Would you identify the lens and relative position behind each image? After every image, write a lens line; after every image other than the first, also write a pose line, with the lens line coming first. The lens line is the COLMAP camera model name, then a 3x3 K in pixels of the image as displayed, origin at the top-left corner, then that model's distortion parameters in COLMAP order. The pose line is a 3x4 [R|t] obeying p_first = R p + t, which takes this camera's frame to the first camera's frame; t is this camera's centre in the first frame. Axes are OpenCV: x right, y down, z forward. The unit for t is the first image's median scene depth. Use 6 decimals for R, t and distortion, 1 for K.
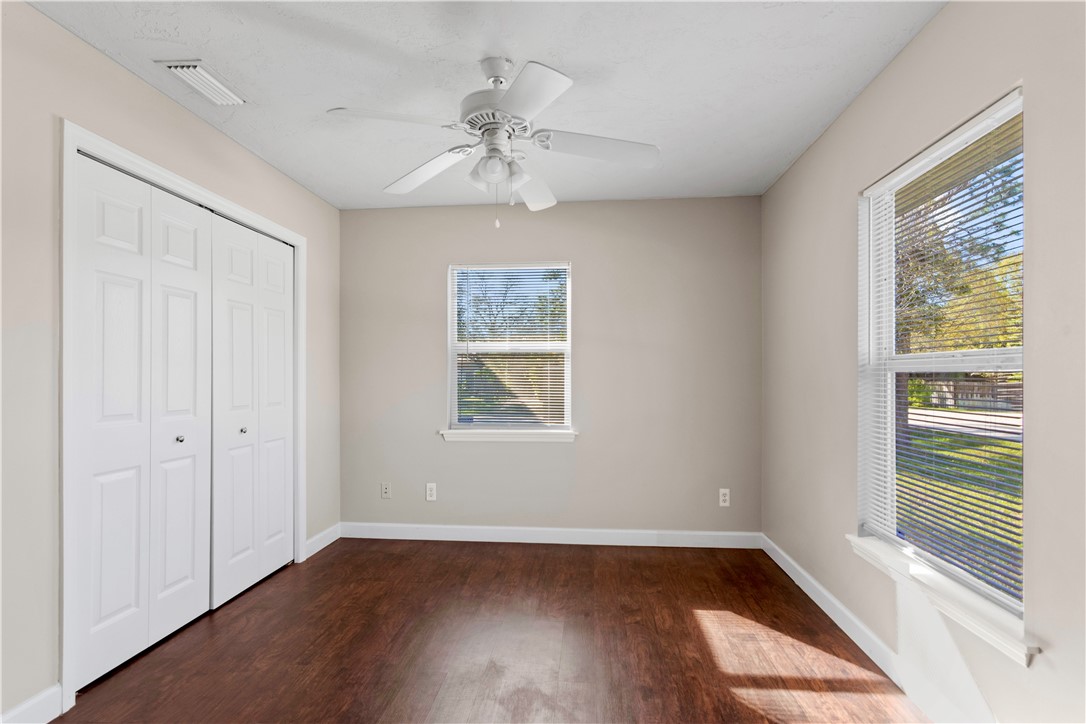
lens RADIAL K [[528.5, 0, 543.0], [0, 528.5, 362.0], [0, 0, 1]] dist [0.011531, -0.000372]
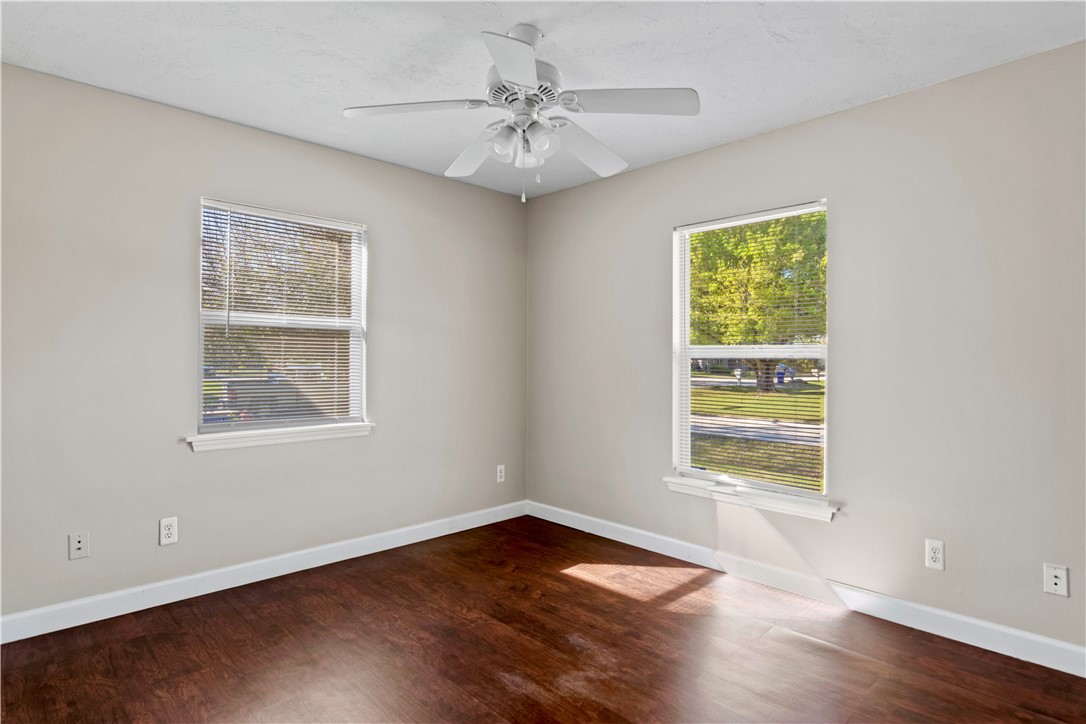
lens RADIAL K [[573.0, 0, 542.7], [0, 573.0, 337.3], [0, 0, 1]] dist [-0.000319, 0.000658]
pose [[0.654098, 0.035687, 0.755568, -0.535329], [-0.027327, 0.999349, -0.023543, 0.007240], [-0.755916, -0.005248, 0.654648, 0.202640]]
